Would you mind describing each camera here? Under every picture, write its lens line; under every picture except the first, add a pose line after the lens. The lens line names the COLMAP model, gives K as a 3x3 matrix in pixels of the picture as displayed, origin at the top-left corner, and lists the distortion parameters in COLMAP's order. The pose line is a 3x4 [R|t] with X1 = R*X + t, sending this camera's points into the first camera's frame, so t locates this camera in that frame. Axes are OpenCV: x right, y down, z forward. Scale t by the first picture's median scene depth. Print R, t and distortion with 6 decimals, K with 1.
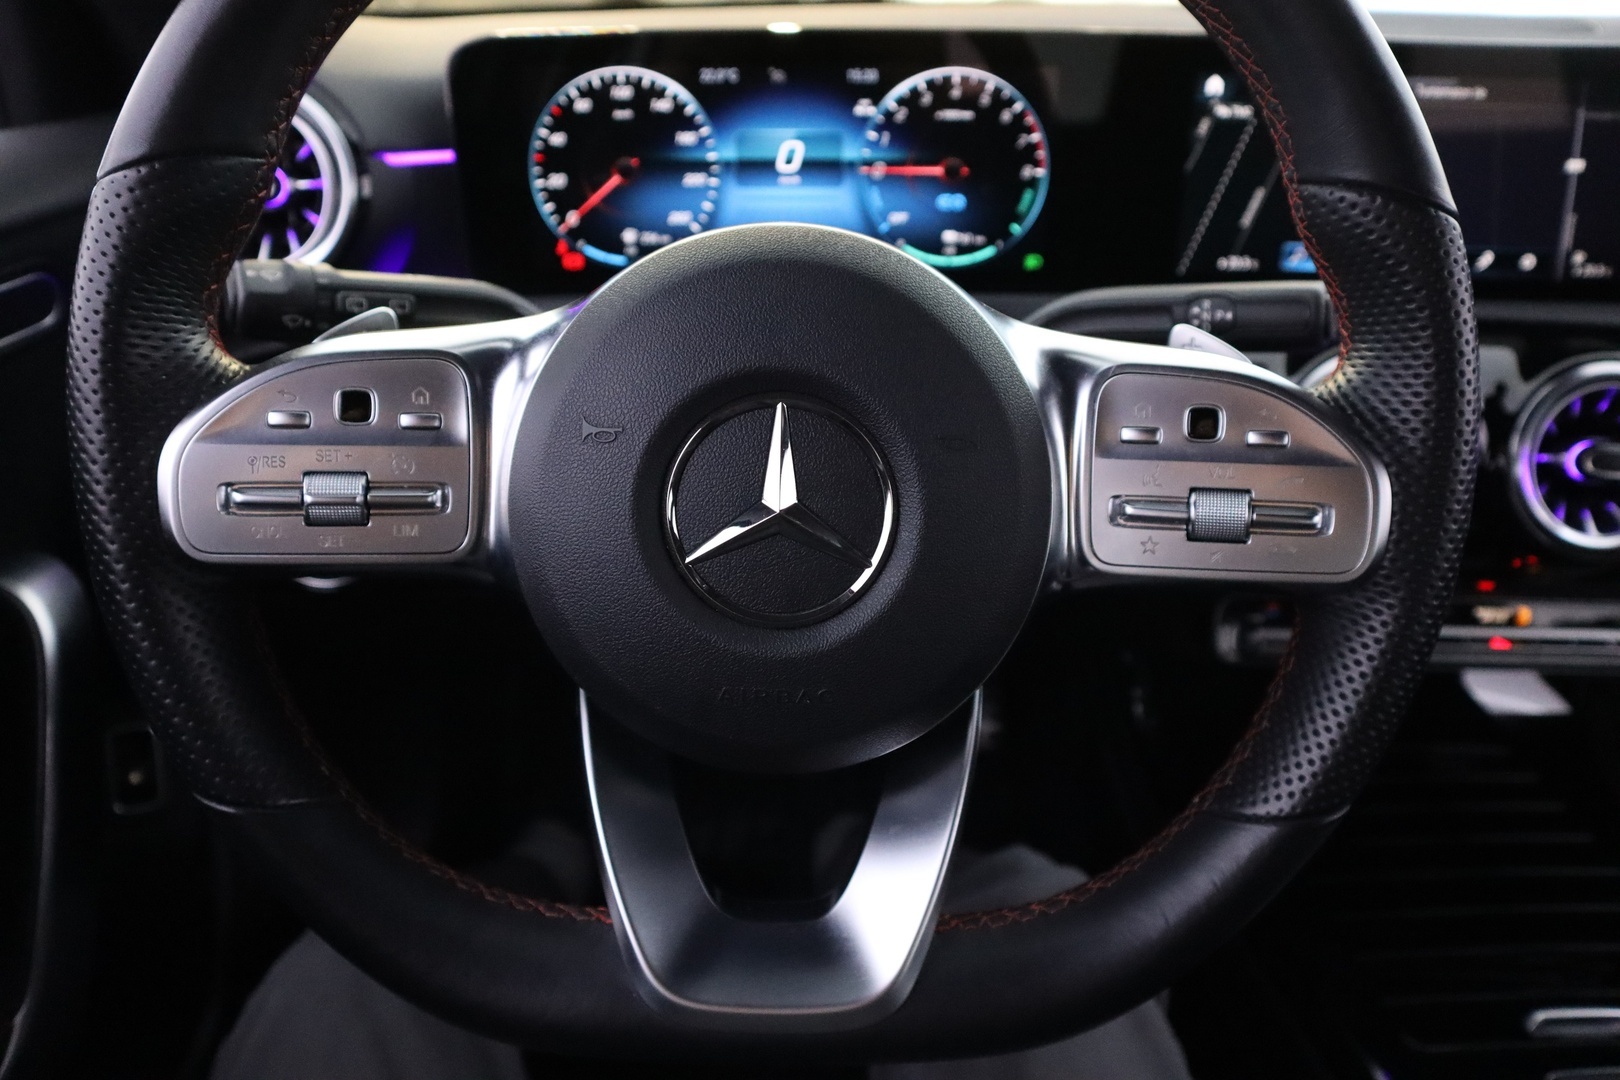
lens RADIAL K [[1348.1, 0, 807.1], [0, 1348.1, 544.4], [0, 0, 1]] dist [-0.051863, 0.127936]
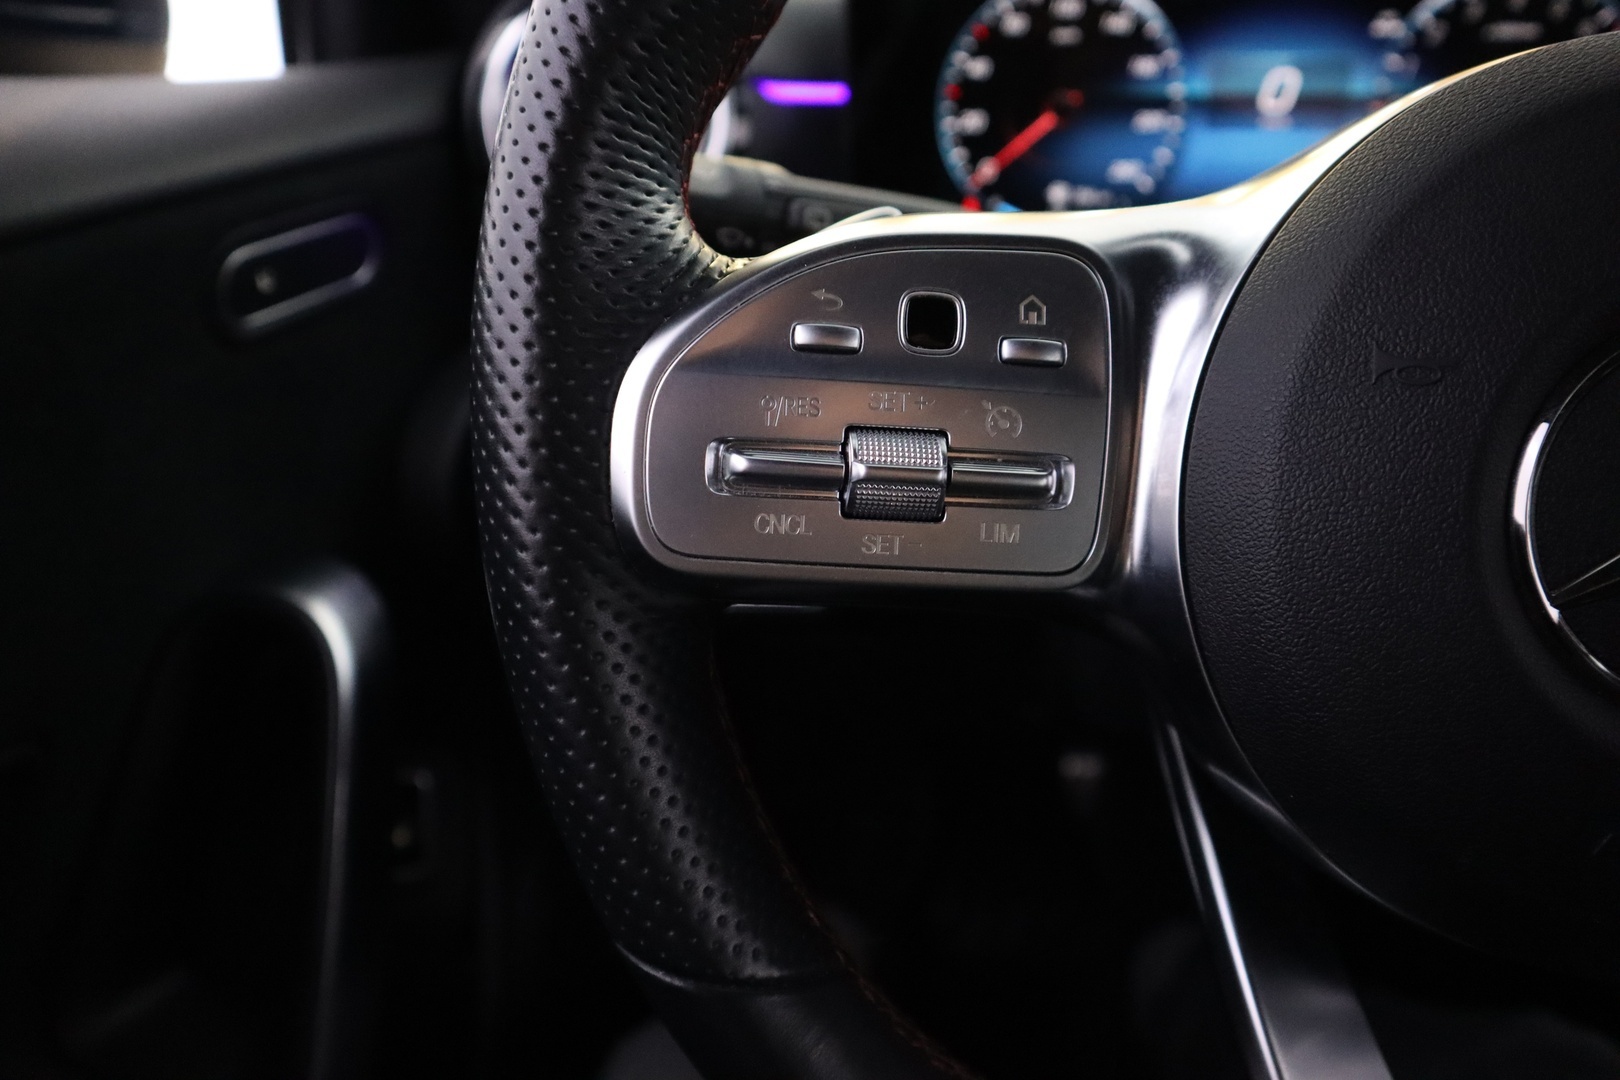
lens RADIAL K [[1300.8, 0, 810.0], [0, 1300.8, 540.0], [0, 0, 1]] dist [-0.048856, 0.121149]
pose [[0.992140, 0.041561, -0.118026, -0.185185], [-0.046685, 0.998068, -0.040987, 0.011769], [0.116095, 0.046175, 0.992164, 0.247511]]
